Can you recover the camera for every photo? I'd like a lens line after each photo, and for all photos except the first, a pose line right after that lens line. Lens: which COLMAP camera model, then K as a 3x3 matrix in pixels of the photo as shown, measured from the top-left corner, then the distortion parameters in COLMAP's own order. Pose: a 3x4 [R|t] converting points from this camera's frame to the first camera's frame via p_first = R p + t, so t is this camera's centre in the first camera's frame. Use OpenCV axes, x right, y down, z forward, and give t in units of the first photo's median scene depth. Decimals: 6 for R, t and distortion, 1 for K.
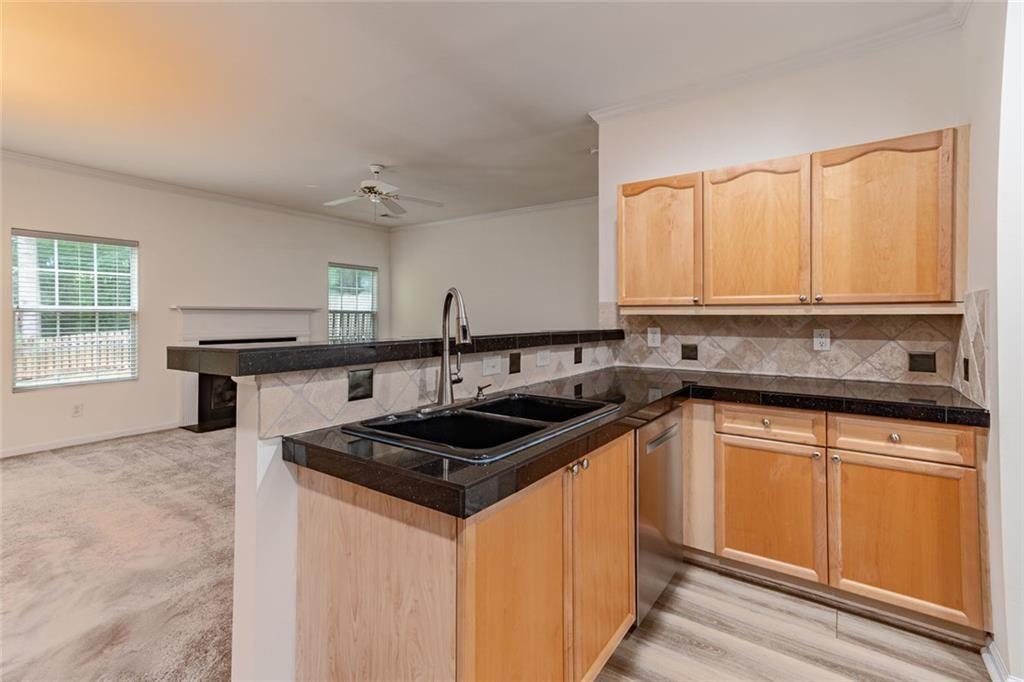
lens RADIAL K [[459.3, 0, 512.4], [0, 459.3, 317.9], [0, 0, 1]] dist [0.002898, 0.017182]
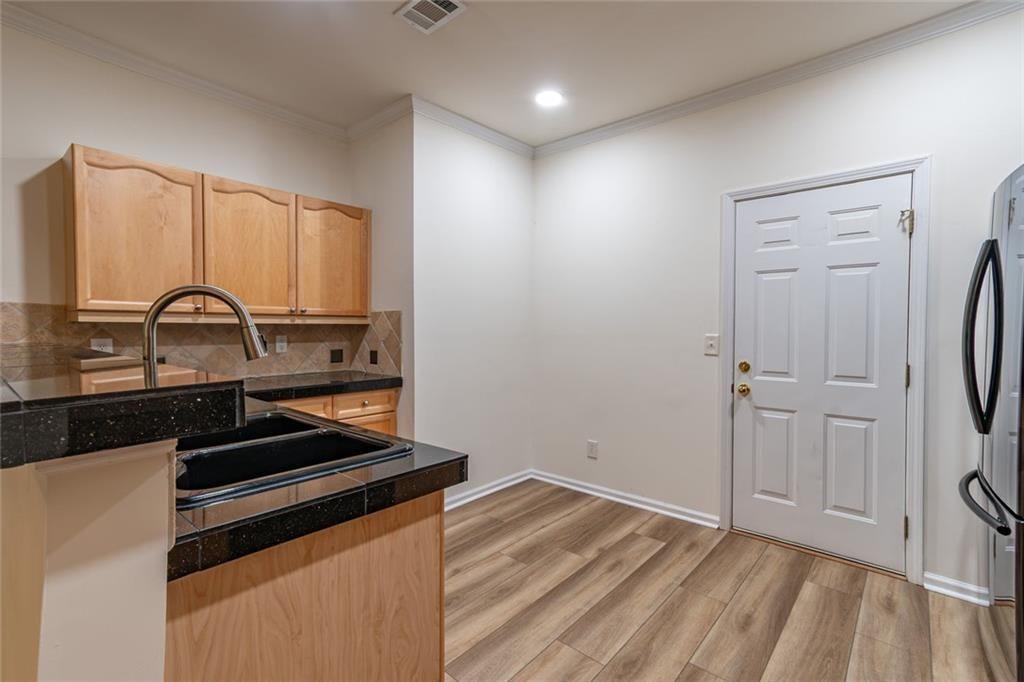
lens RADIAL K [[457.9, 0, 507.9], [0, 457.9, 336.7], [0, 0, 1]] dist [0.008252, 0.000104]
pose [[0.132233, -0.022245, 0.990969, -0.502820], [-0.000356, 0.999747, 0.022490, 0.000095], [-0.991219, -0.003327, 0.132192, 0.263554]]
